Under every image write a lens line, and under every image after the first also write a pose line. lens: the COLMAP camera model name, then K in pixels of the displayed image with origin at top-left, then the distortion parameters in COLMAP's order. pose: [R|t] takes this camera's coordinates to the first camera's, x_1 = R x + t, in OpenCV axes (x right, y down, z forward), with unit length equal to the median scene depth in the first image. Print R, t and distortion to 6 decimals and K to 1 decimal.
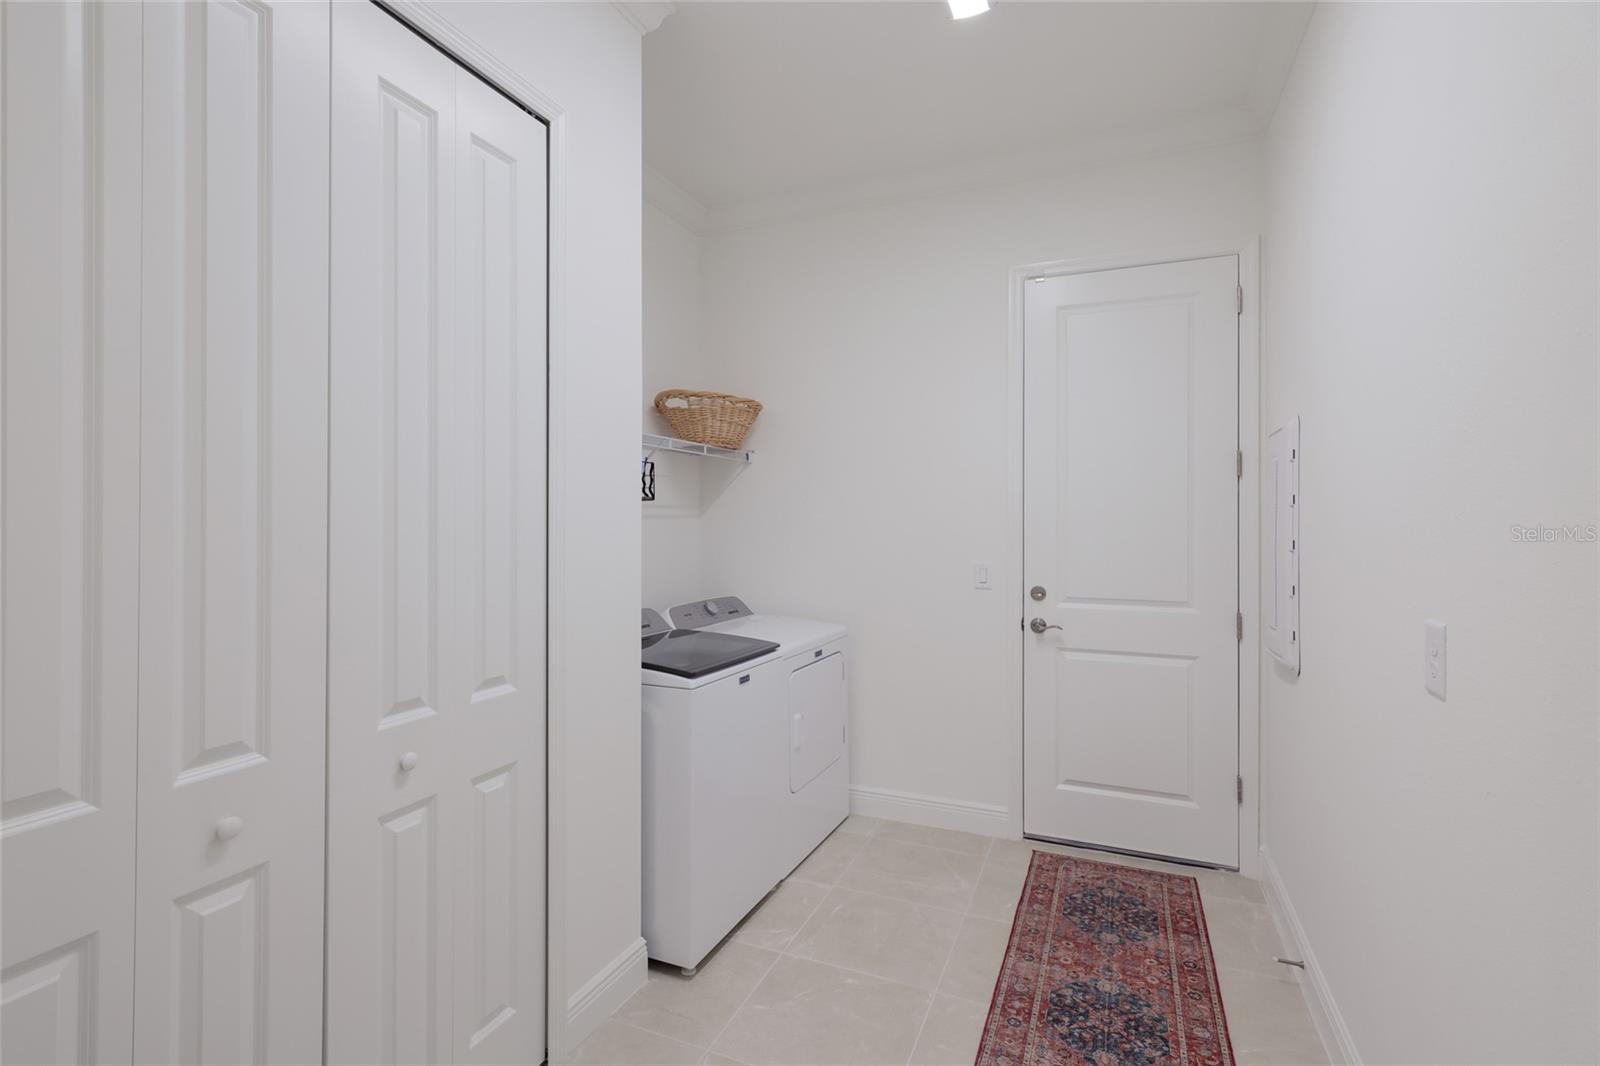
lens RADIAL K [[738.0, 0, 795.6], [0, 738.0, 528.9], [0, 0, 1]] dist [0.008186, 0.000648]
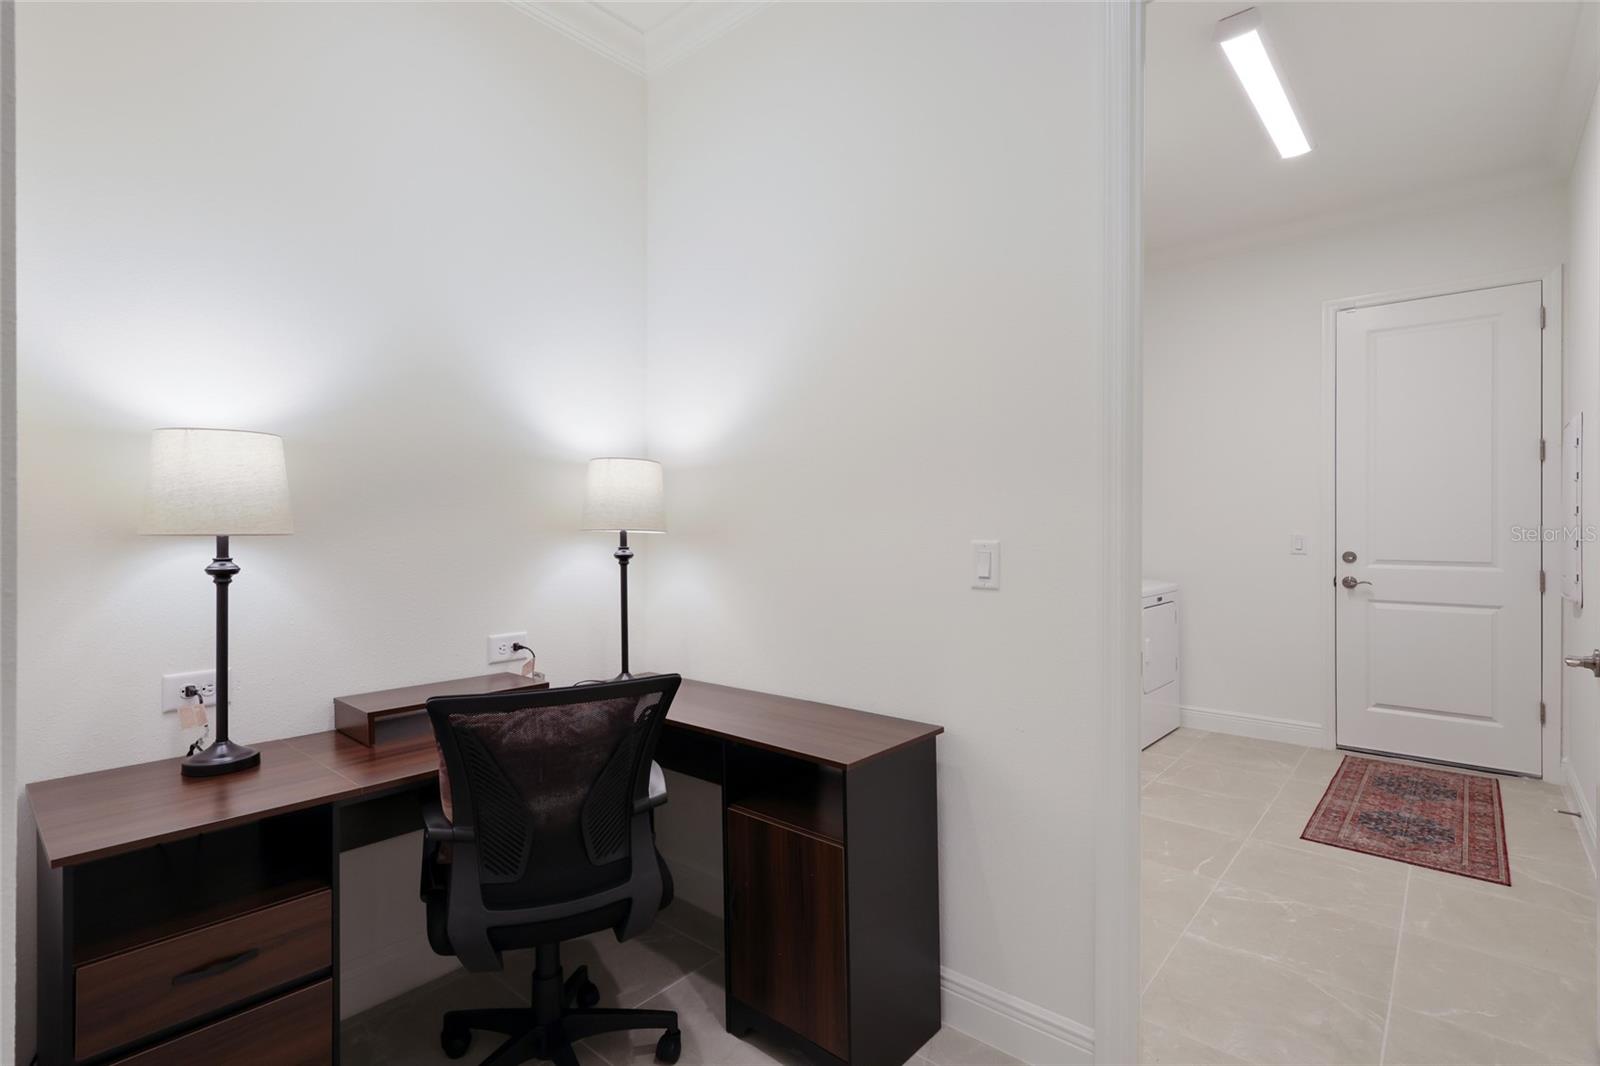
lens RADIAL K [[738.0, 0, 806.6], [0, 738.0, 531.8], [0, 0, 1]] dist [0.008186, 0.000648]
pose [[0.951713, -0.000804, -0.306987, -0.185295], [0.000376, 0.999999, -0.001452, 0.048957], [0.306988, 0.001266, 0.951713, -0.549442]]
